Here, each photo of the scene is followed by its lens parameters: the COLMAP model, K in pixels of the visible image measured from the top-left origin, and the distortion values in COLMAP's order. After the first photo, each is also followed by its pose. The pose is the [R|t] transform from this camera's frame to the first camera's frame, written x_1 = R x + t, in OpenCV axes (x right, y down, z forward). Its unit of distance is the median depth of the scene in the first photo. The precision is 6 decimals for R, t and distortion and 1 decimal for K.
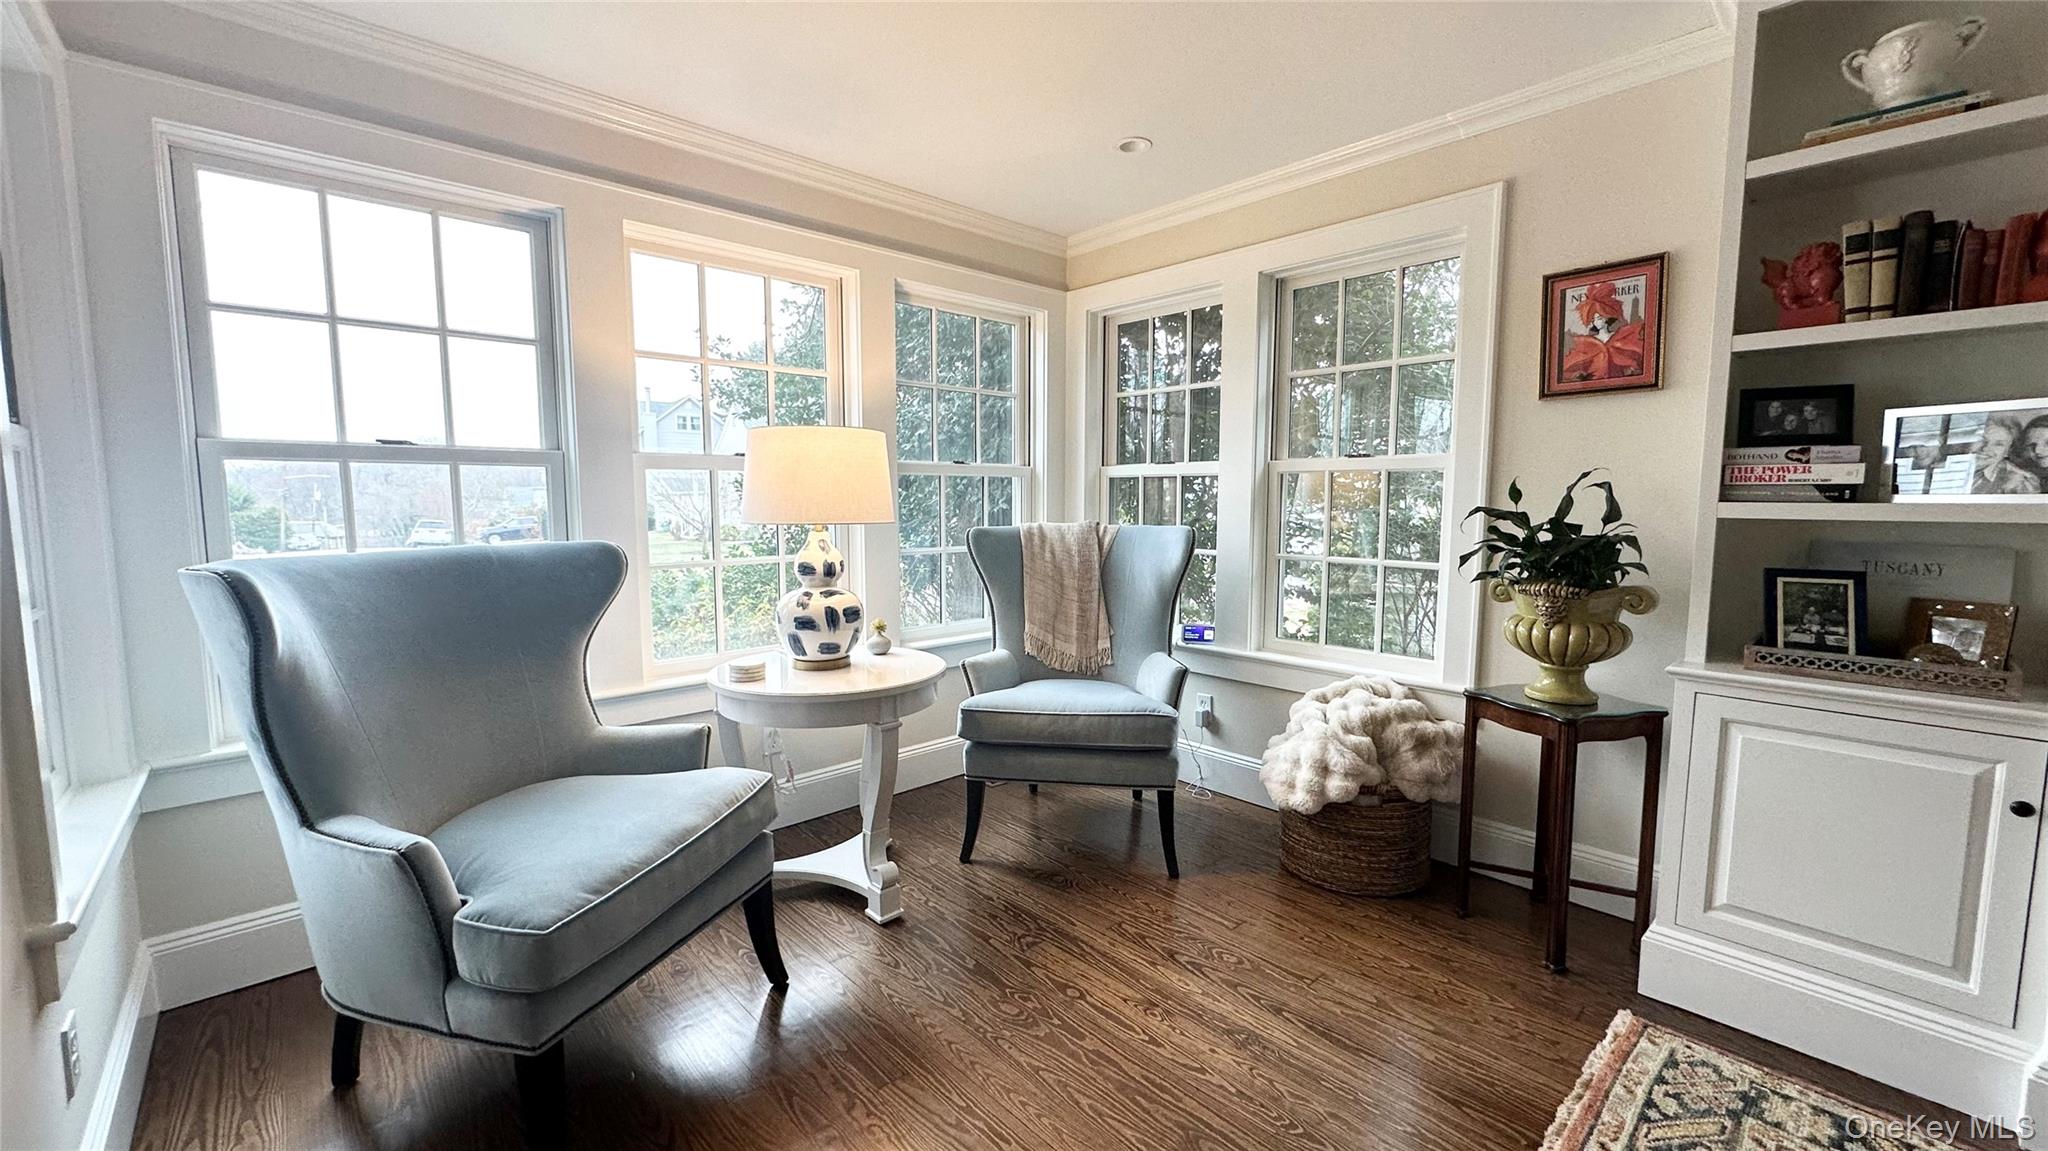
lens RADIAL K [[812.1, 0, 1024.0], [0, 812.1, 575.5], [0, 0, 1]] dist [-0.003189, 0.000536]
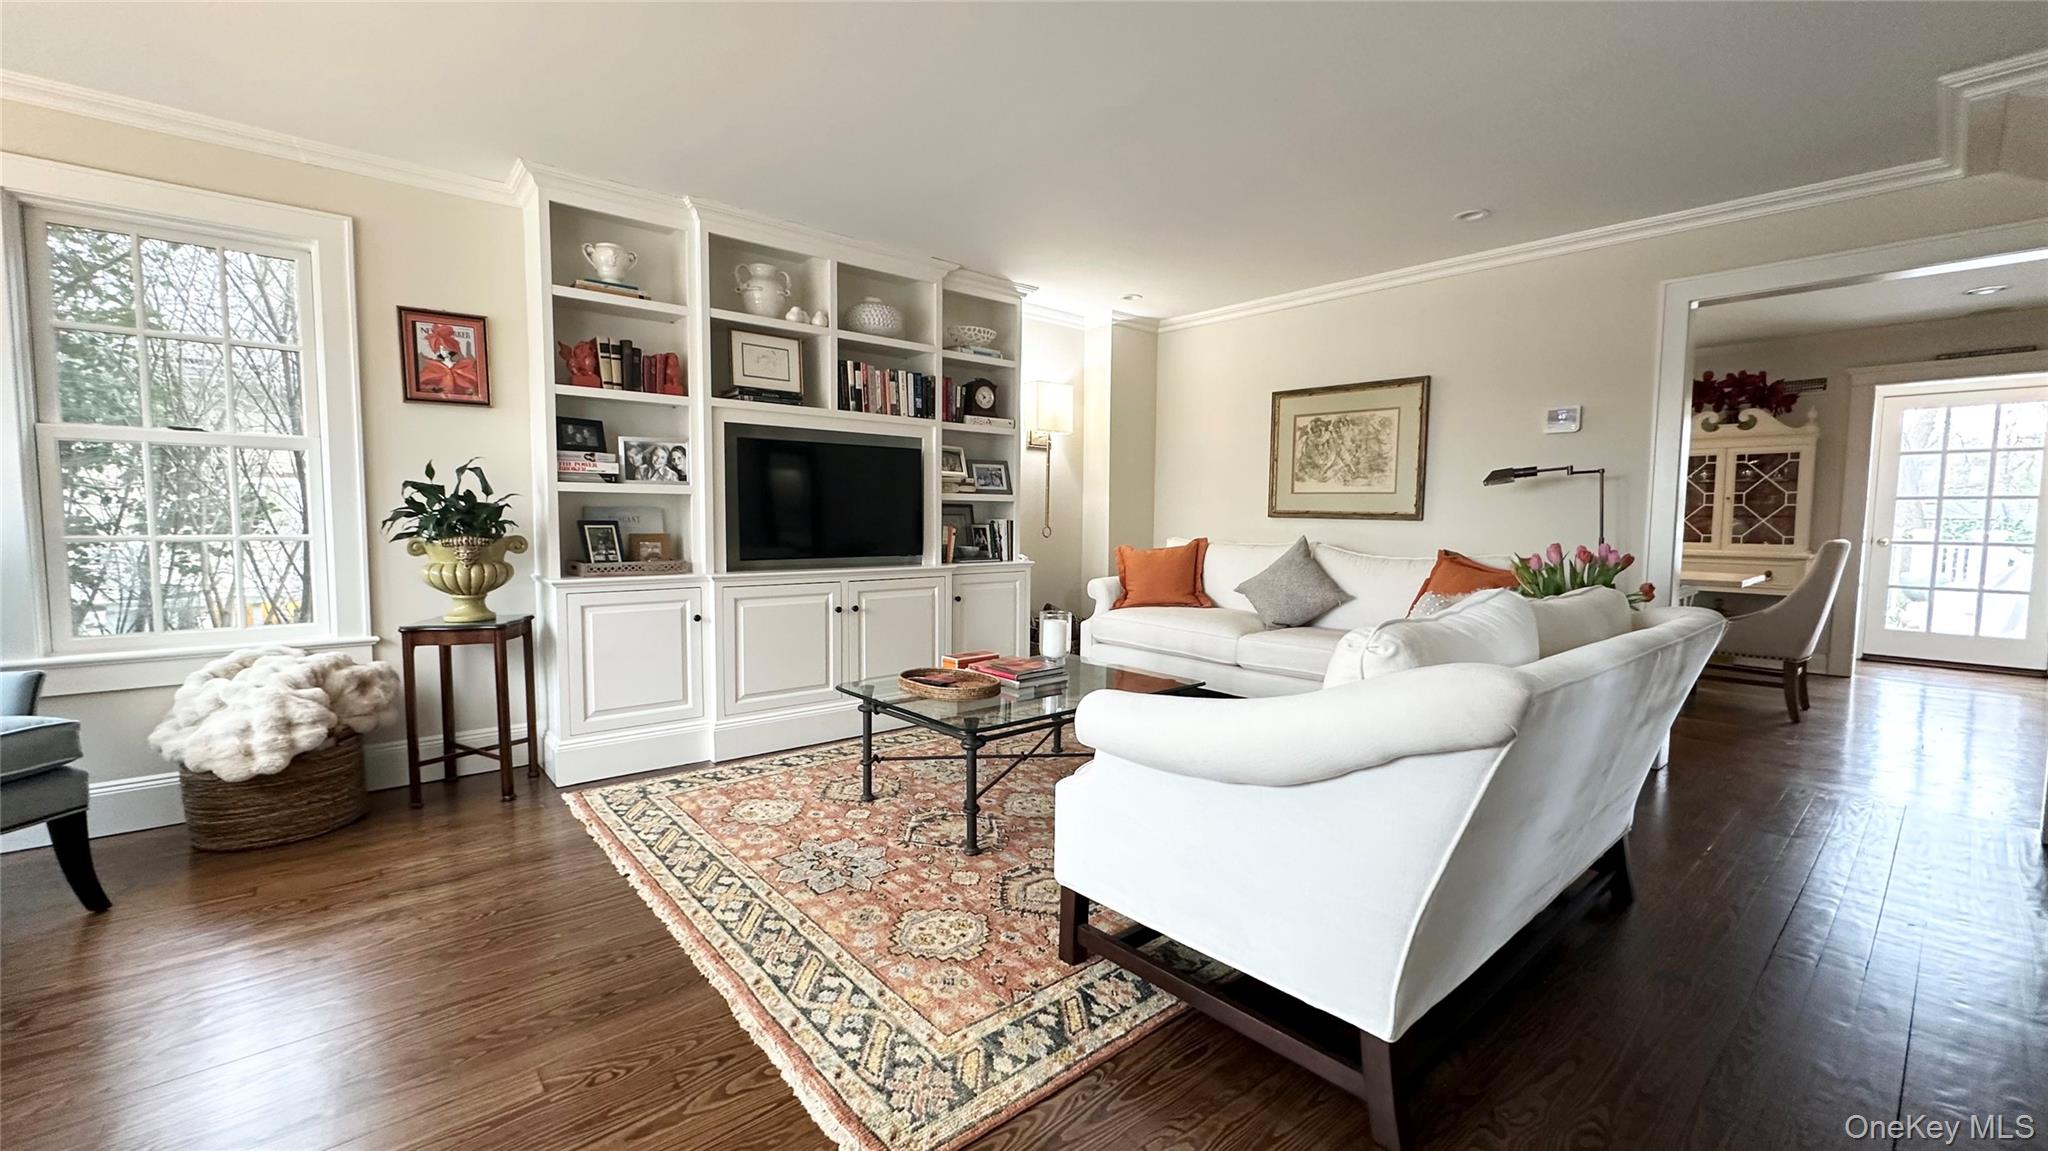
lens RADIAL K [[812.1, 0, 1024.0], [0, 812.1, 575.5], [0, 0, 1]] dist [-0.003189, 0.000536]
pose [[0.039979, -0.077188, 0.996215, -0.652659], [0.087921, 0.993416, 0.073443, 0.052683], [-0.995325, 0.084652, 0.046502, -0.024054]]
